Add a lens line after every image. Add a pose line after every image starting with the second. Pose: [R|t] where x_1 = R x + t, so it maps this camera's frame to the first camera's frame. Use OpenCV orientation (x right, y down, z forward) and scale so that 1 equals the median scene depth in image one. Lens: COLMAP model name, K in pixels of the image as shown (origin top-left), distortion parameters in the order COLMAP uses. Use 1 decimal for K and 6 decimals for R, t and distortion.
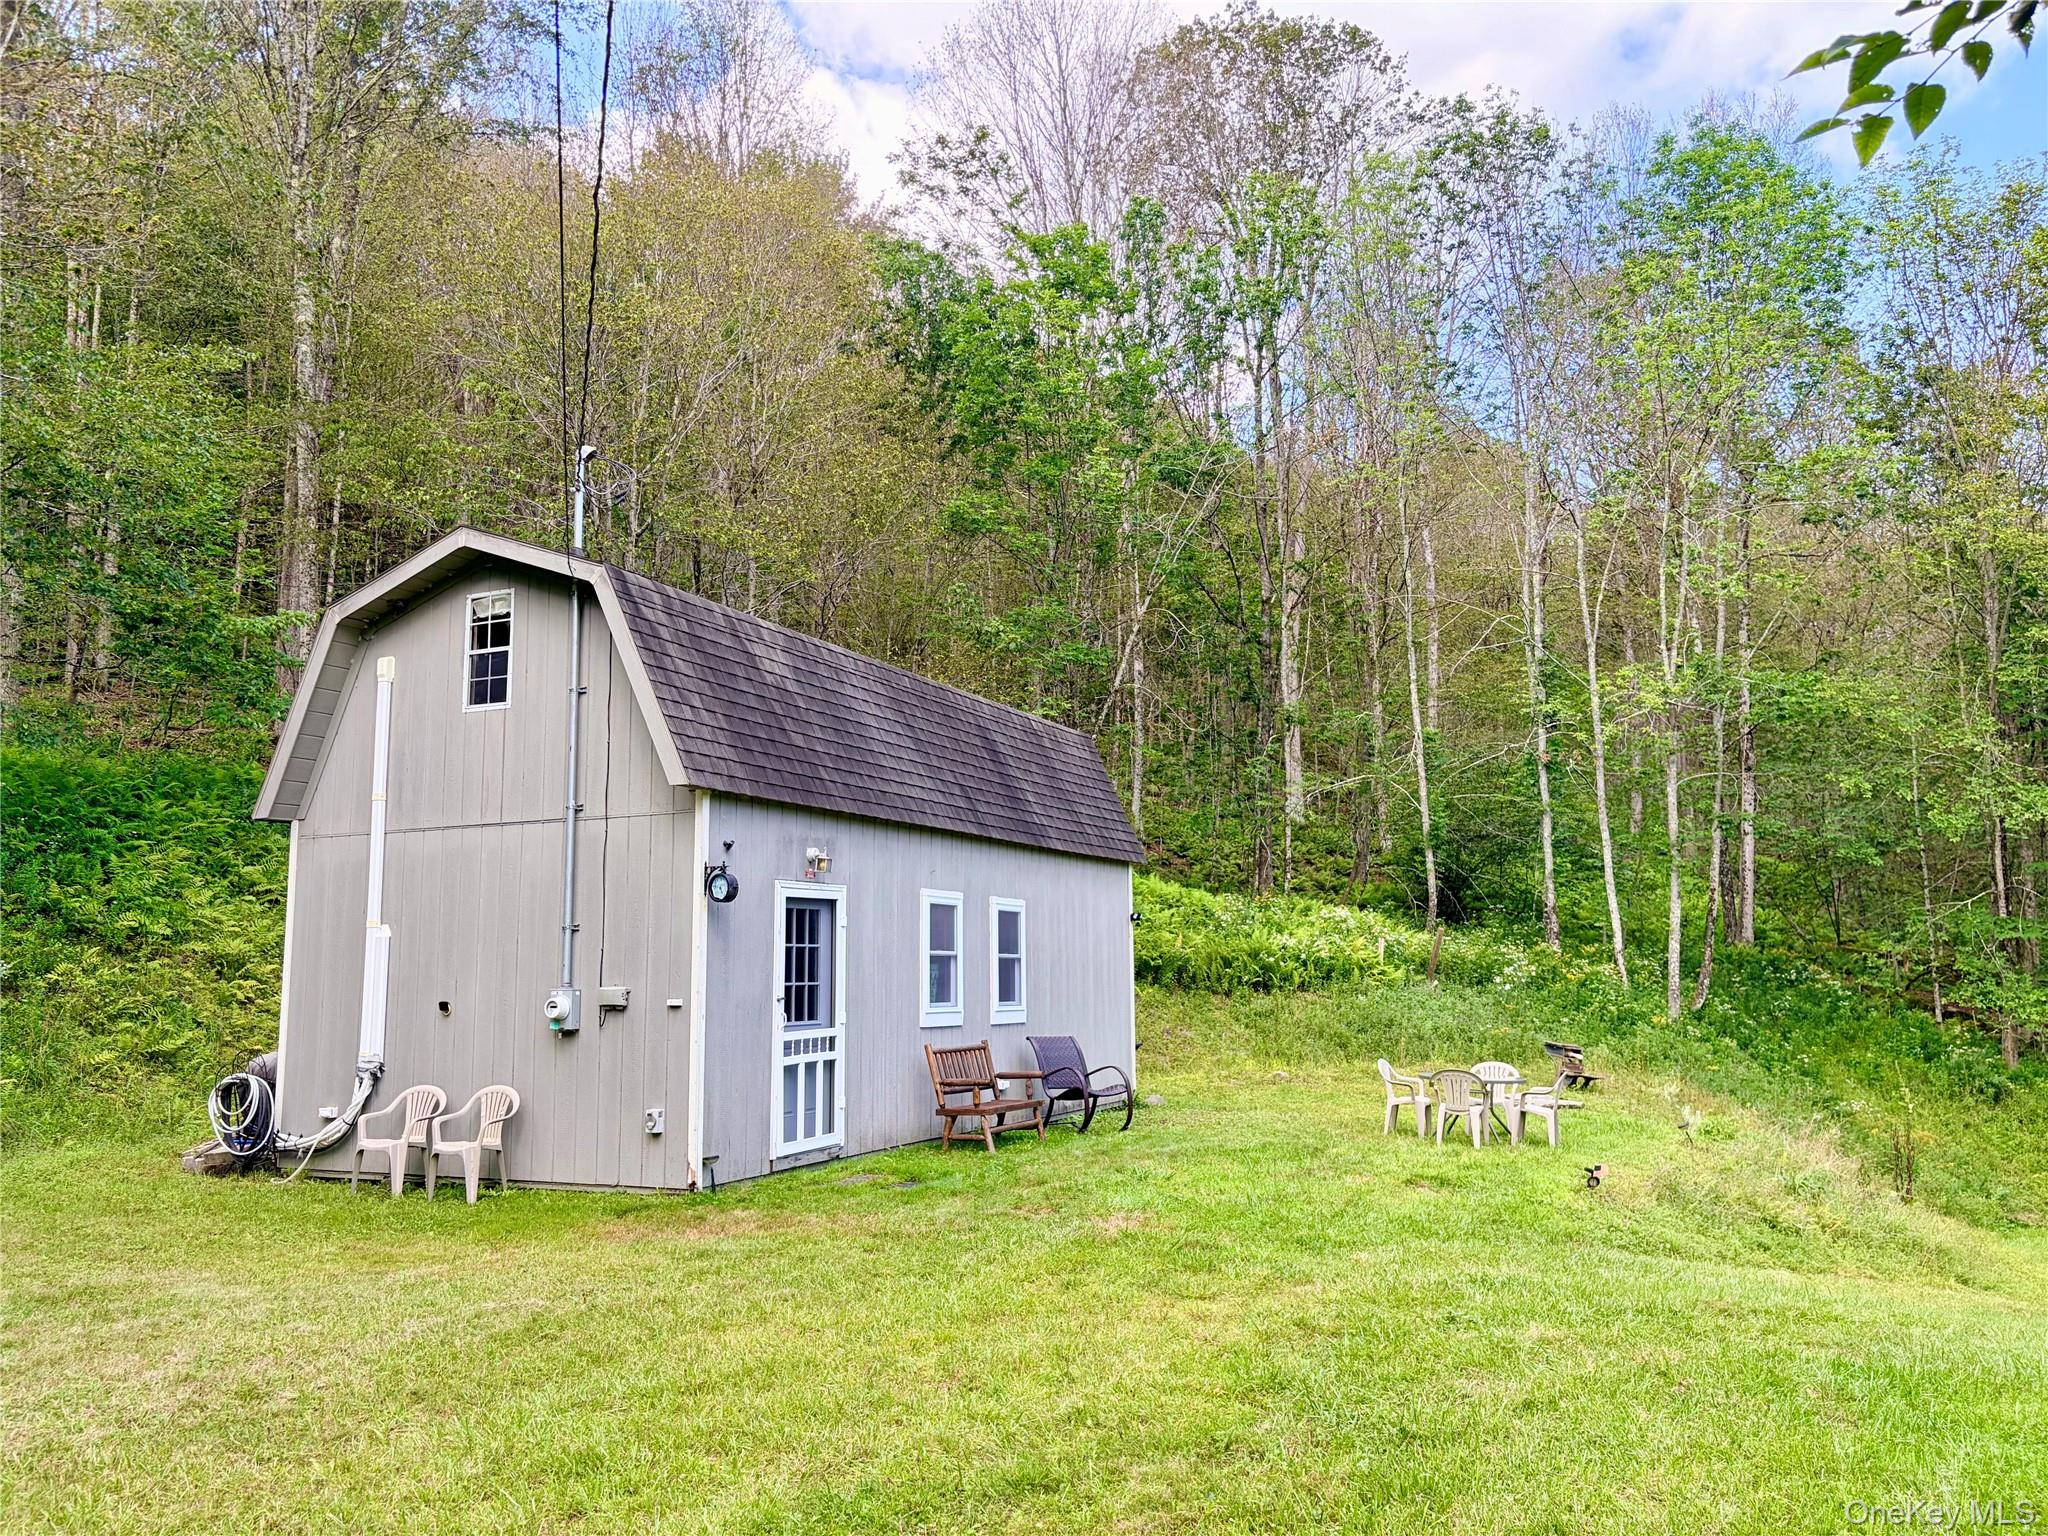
lens RADIAL K [[1540.9, 0, 1024.0], [0, 1540.9, 768.0], [0, 0, 1]] dist [0.015583, -0.002005]
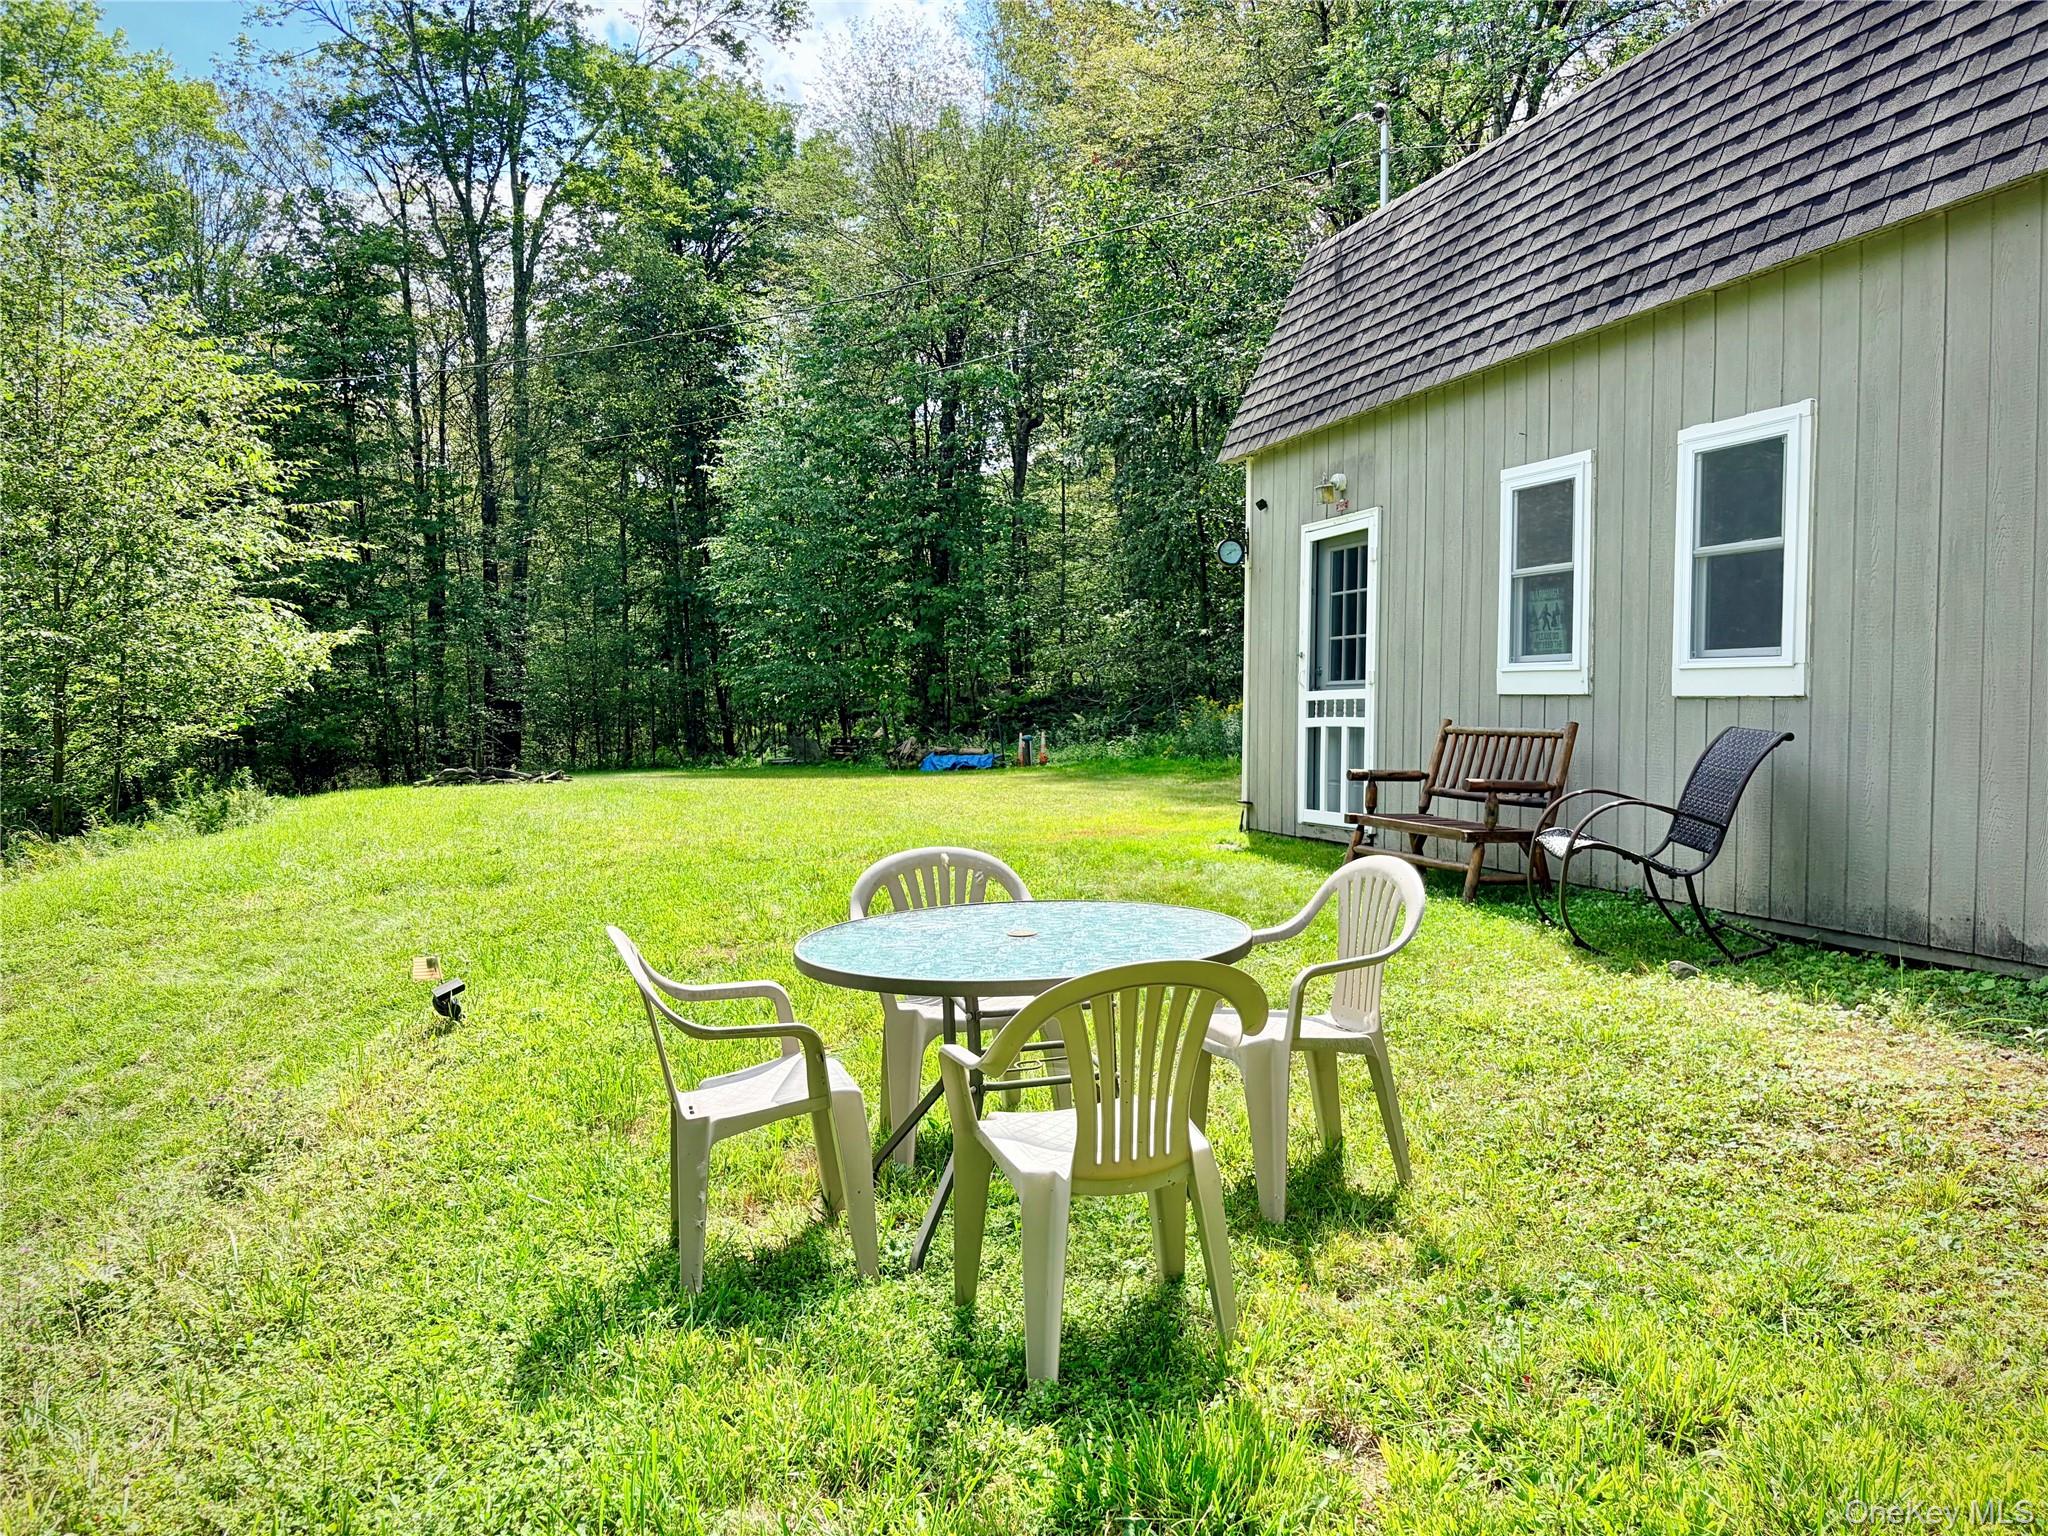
lens RADIAL K [[1540.9, 0, 1024.0], [0, 1540.9, 768.0], [0, 0, 1]] dist [0.015583, -0.002005]
pose [[-0.742820, 0.038212, -0.668400, 0.565265], [0.098653, 0.993719, -0.052826, 0.241555], [0.662183, -0.105180, -0.741924, 1.520145]]
